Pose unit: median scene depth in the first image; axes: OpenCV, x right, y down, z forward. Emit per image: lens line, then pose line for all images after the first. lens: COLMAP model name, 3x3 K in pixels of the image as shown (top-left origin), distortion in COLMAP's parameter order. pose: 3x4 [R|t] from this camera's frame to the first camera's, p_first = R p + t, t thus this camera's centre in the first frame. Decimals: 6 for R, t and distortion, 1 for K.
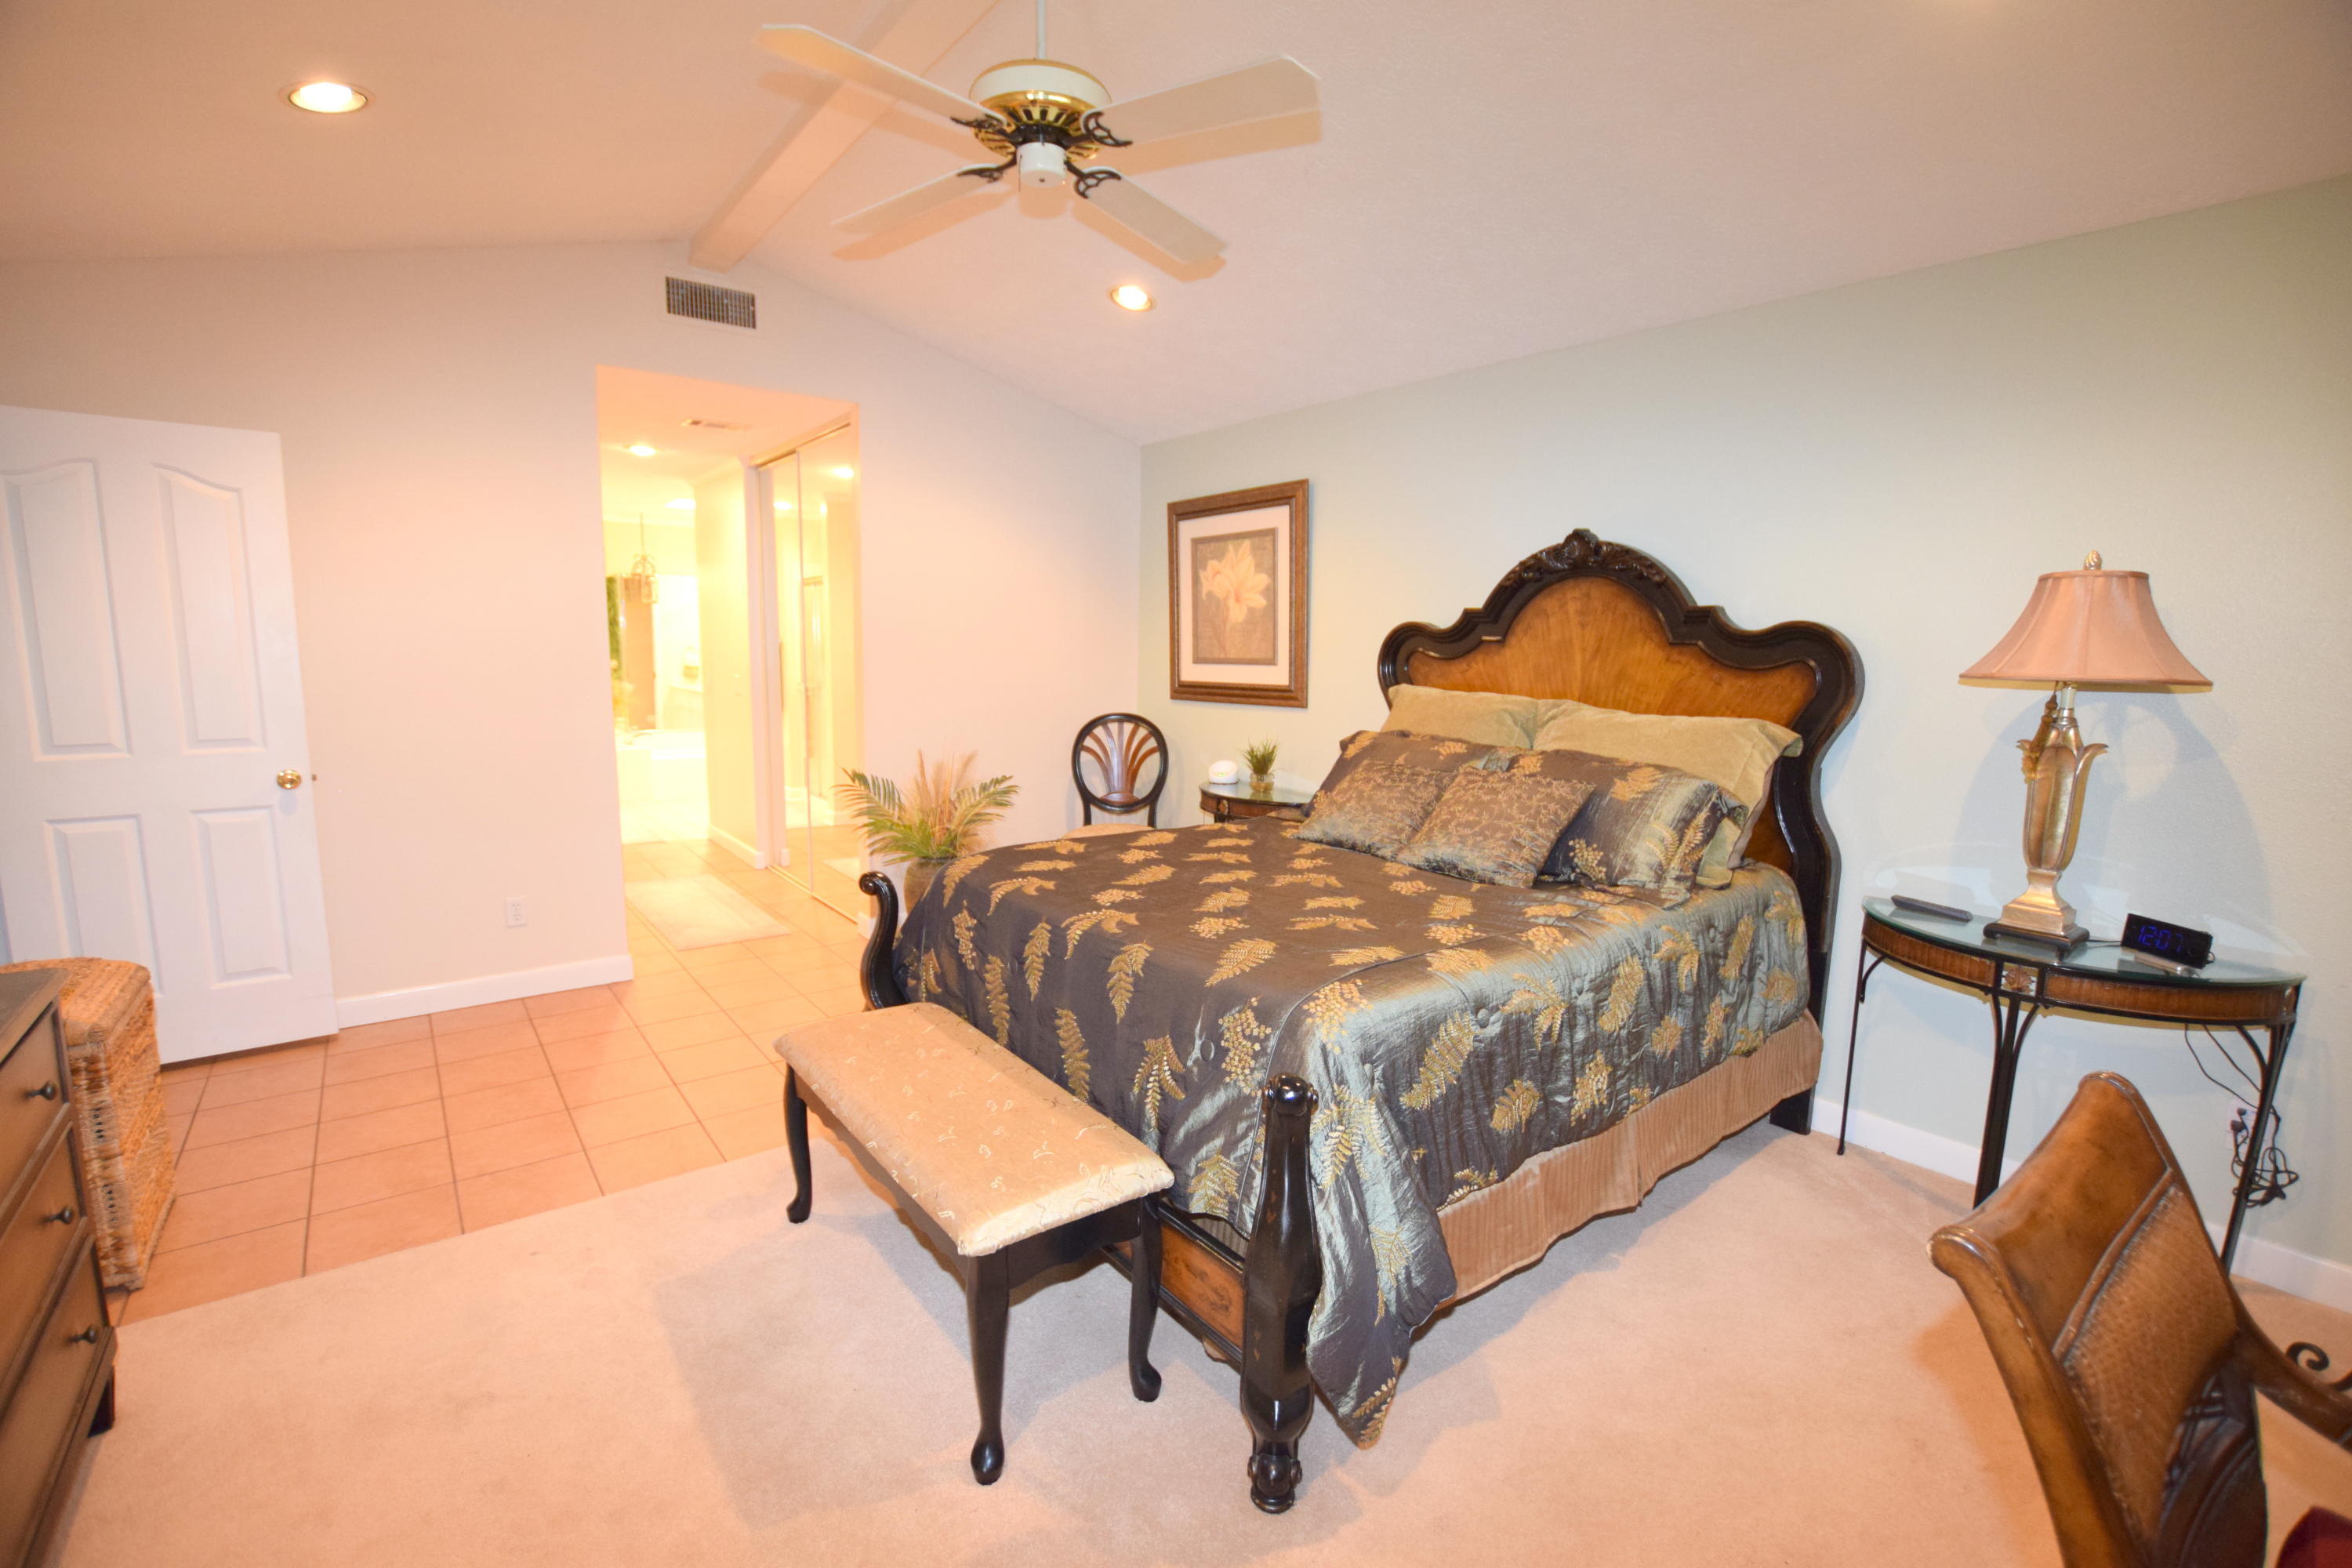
lens RADIAL K [[1048.9, 0, 1161.6], [0, 1048.9, 792.5], [0, 0, 1]] dist [-0.030054, 0.000270]
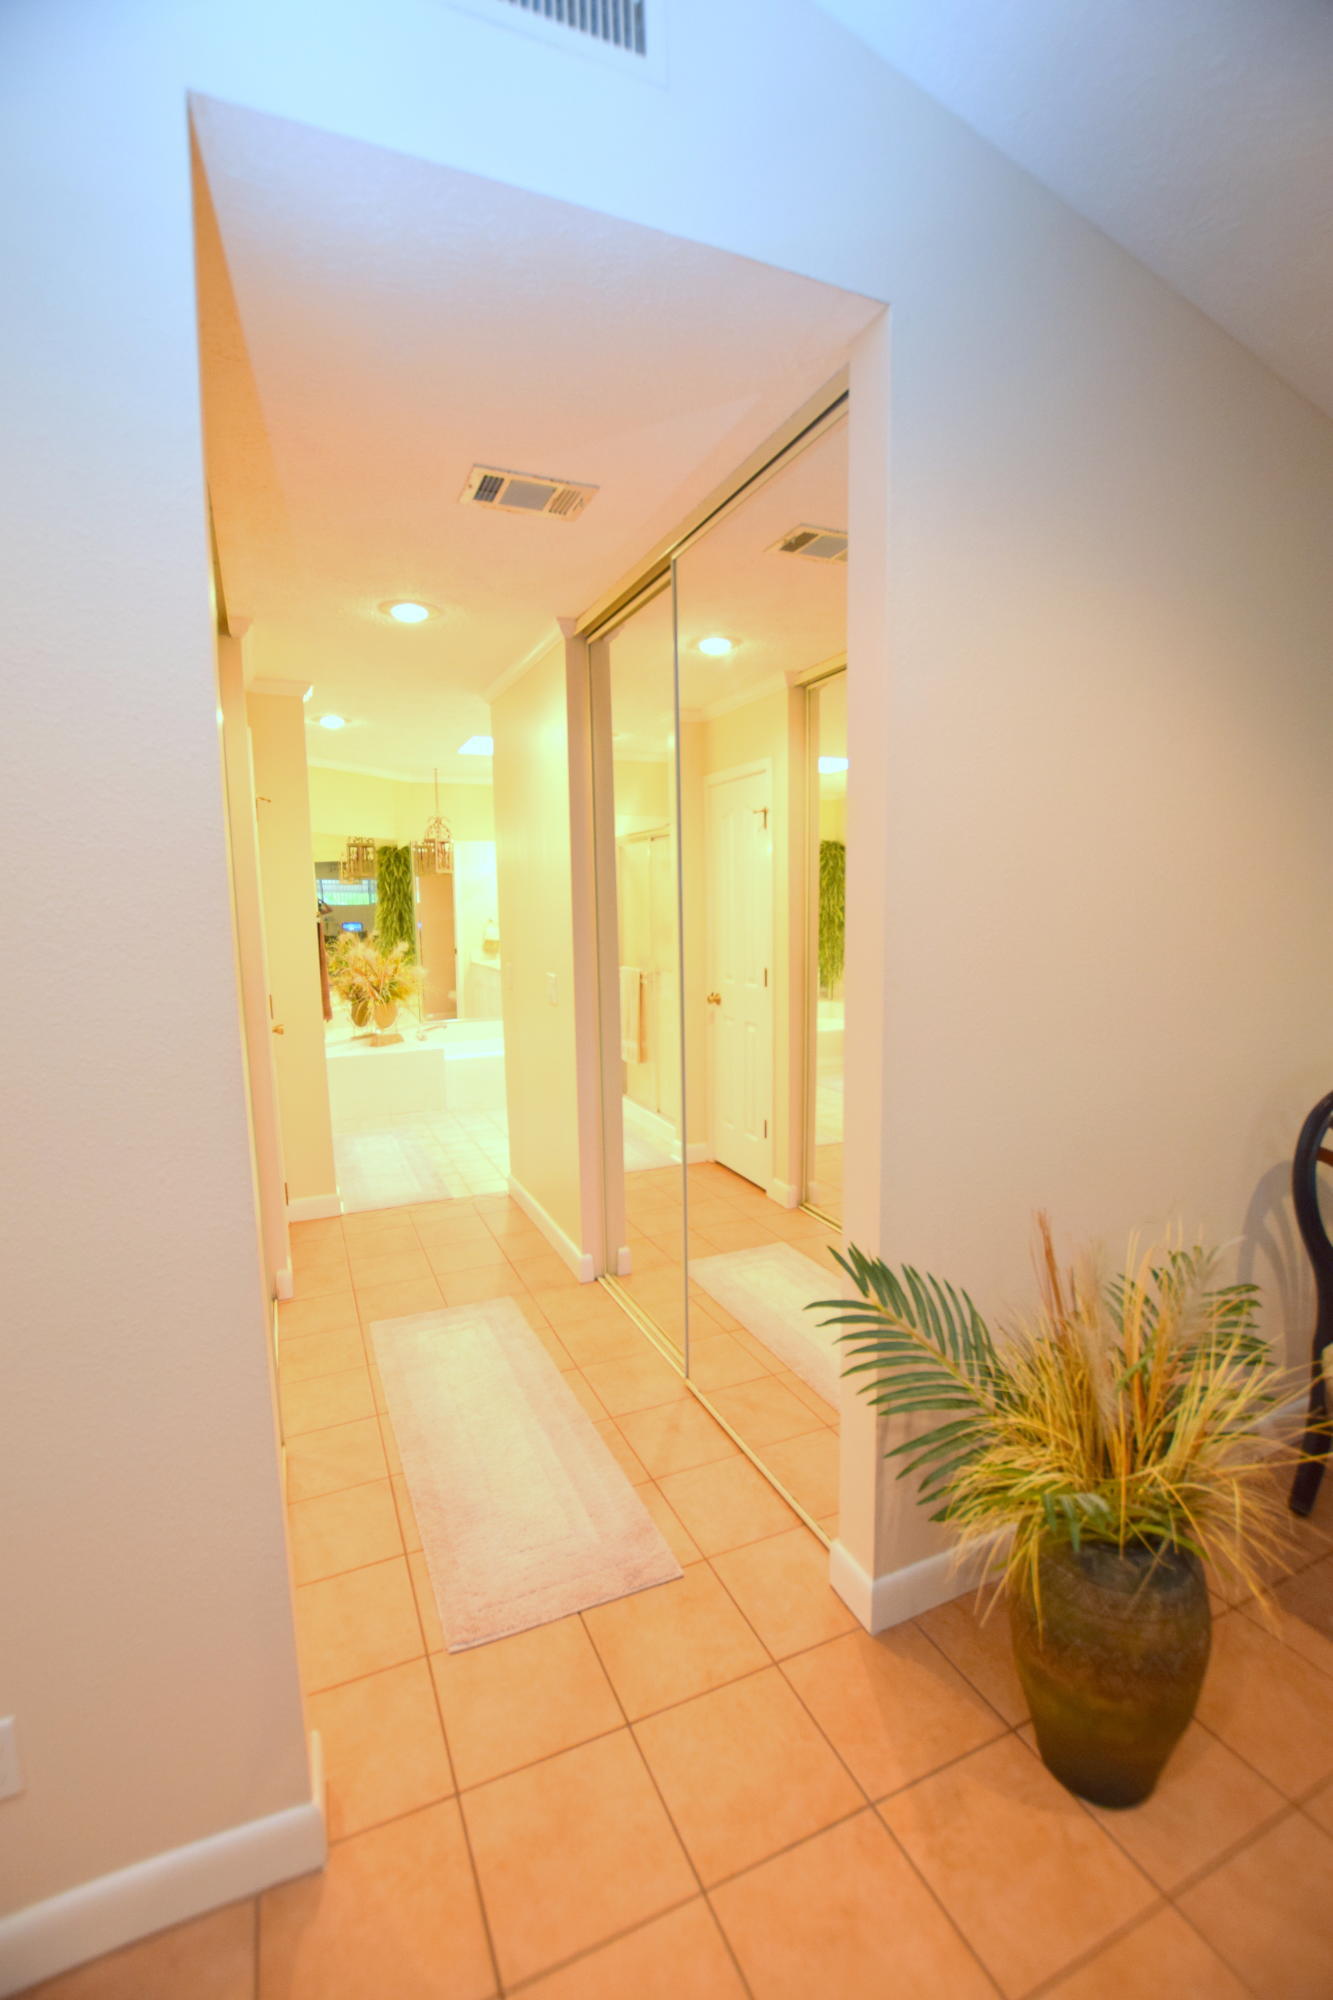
lens RADIAL K [[891.9, 0, 666.5], [0, 891.9, 1000.0], [0, 0, 1]] dist [-0.030054, 0.000270]
pose [[0.972941, -0.007805, -0.230922, -0.207114], [0.000215, 0.999459, -0.032875, -0.076415], [0.231054, 0.031936, 0.972417, 0.472535]]
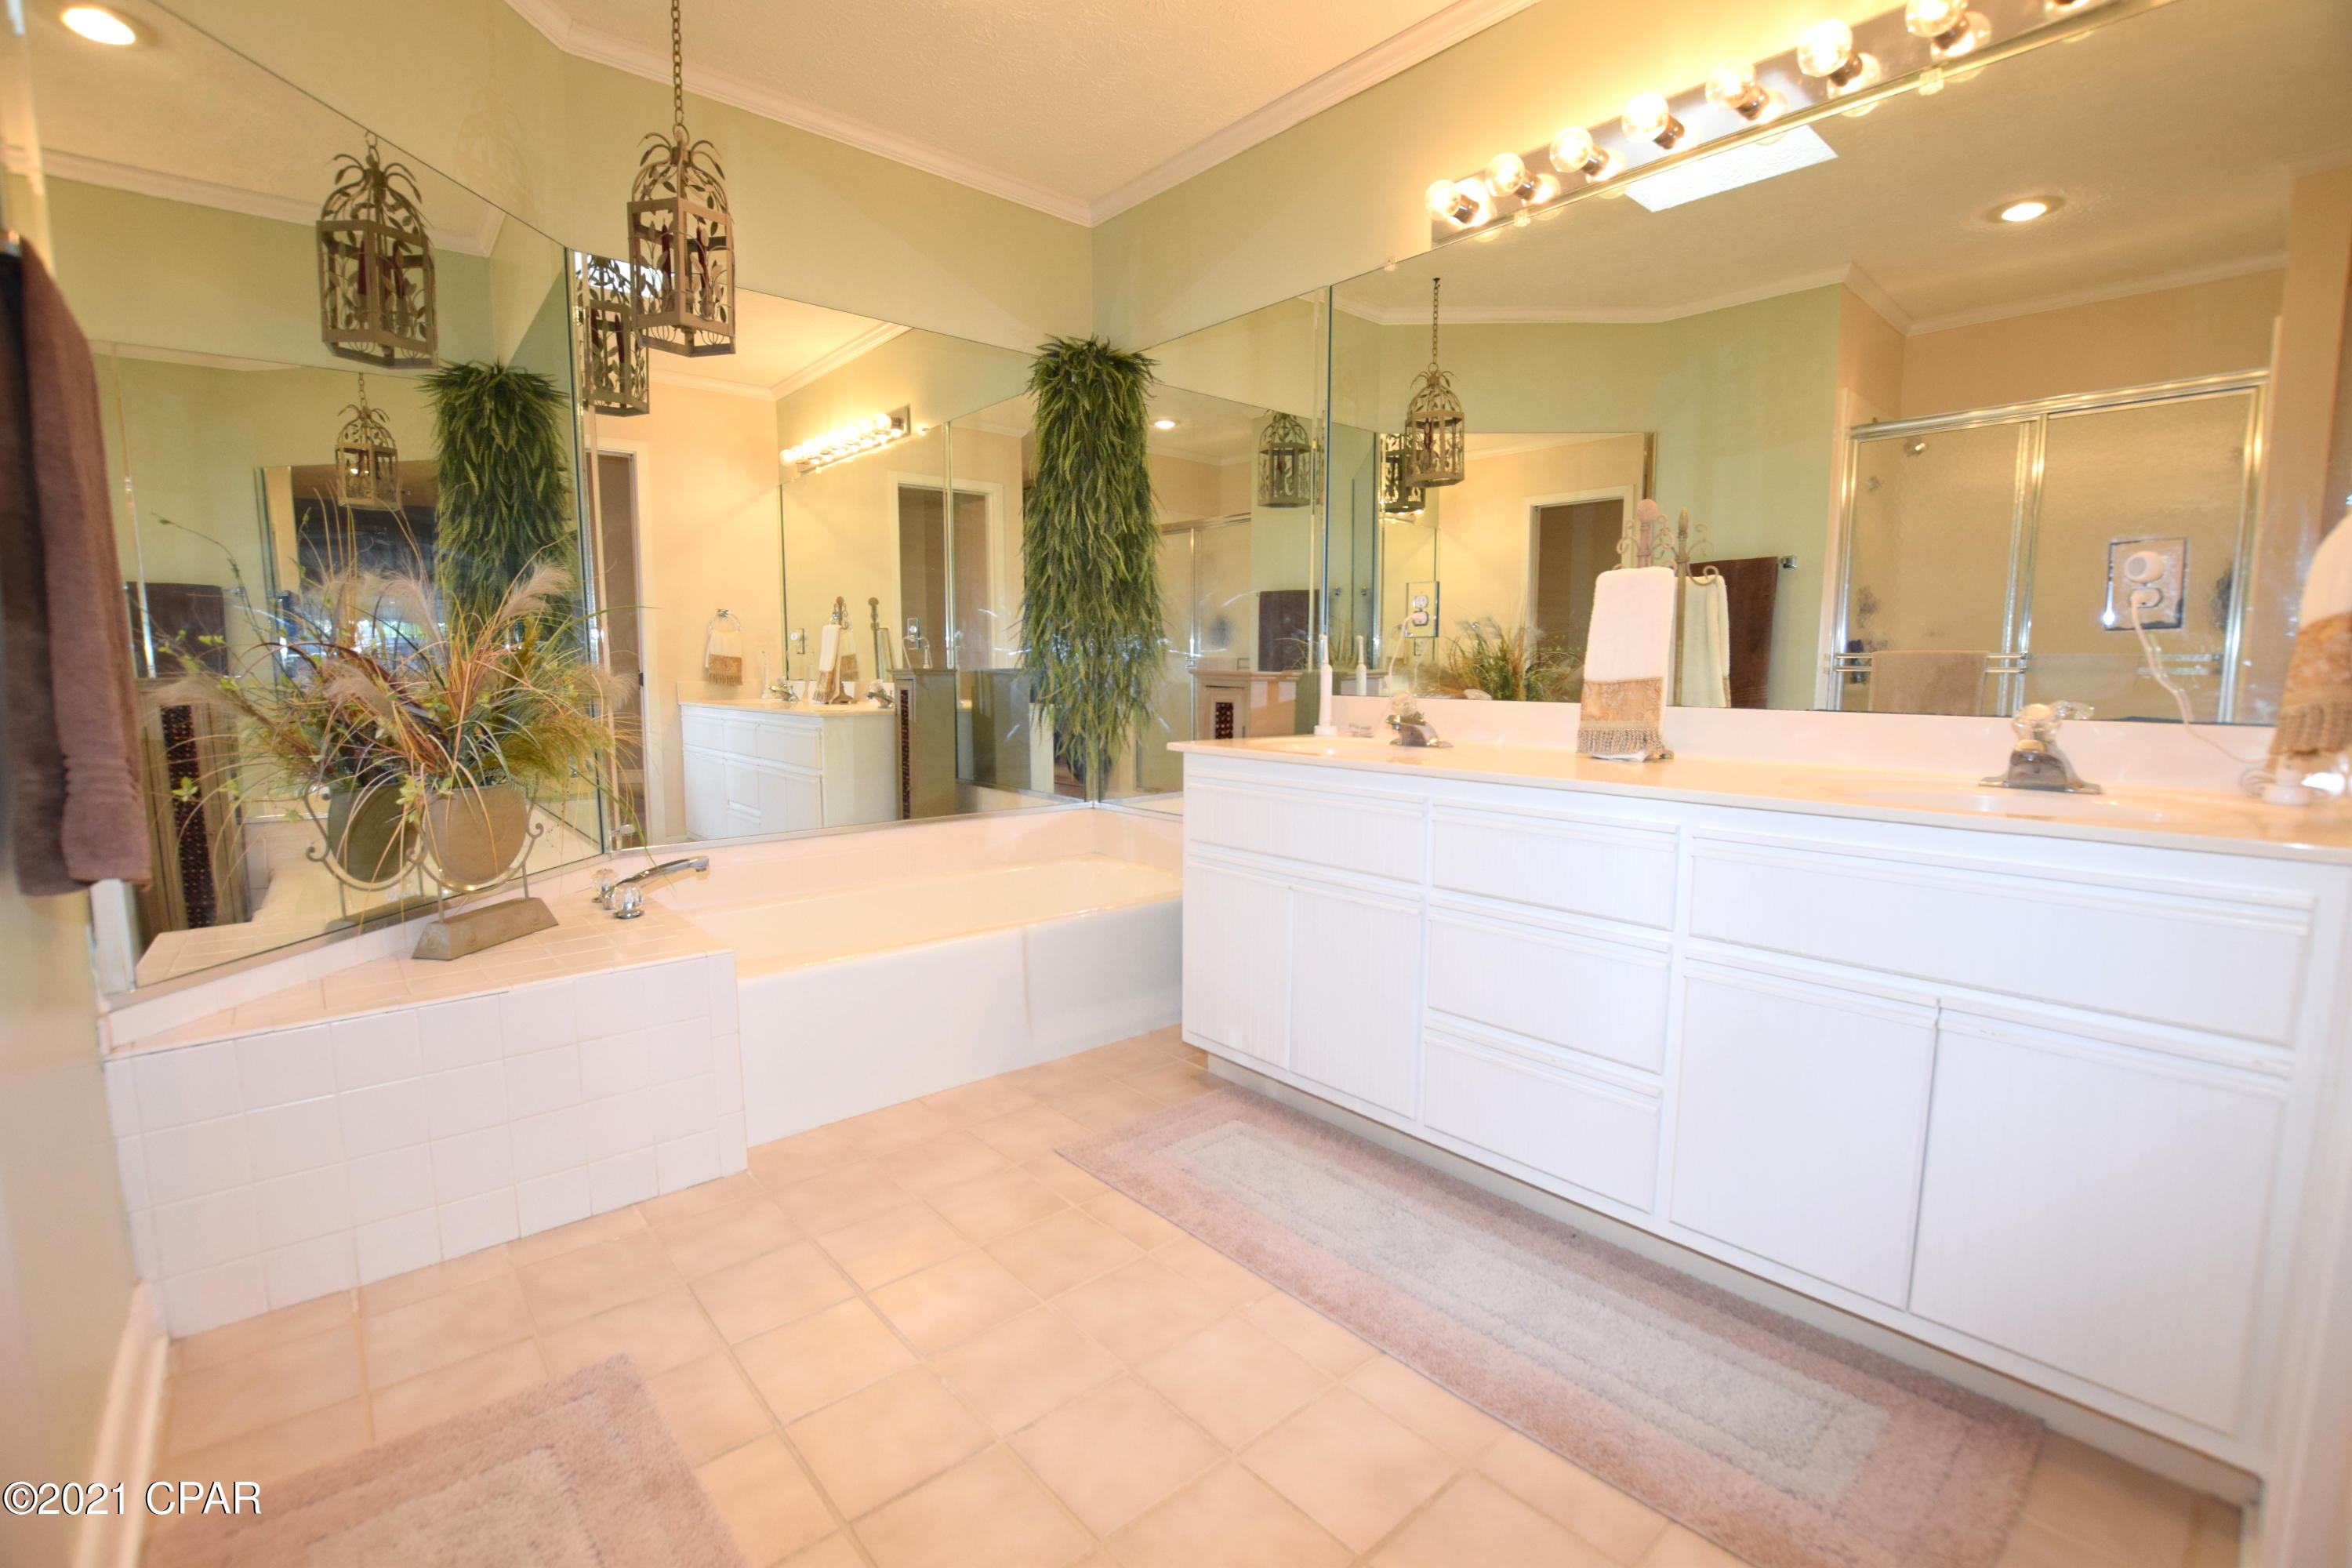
lens RADIAL K [[1048.9, 0, 1161.6], [0, 1048.9, 792.5], [0, 0, 1]] dist [-0.030054, 0.000270]
pose [[0.997913, -0.021926, 0.060744, -0.545332], [0.023921, 0.999191, -0.032315, -0.089207], [-0.059987, 0.033700, 0.997630, 1.025766]]
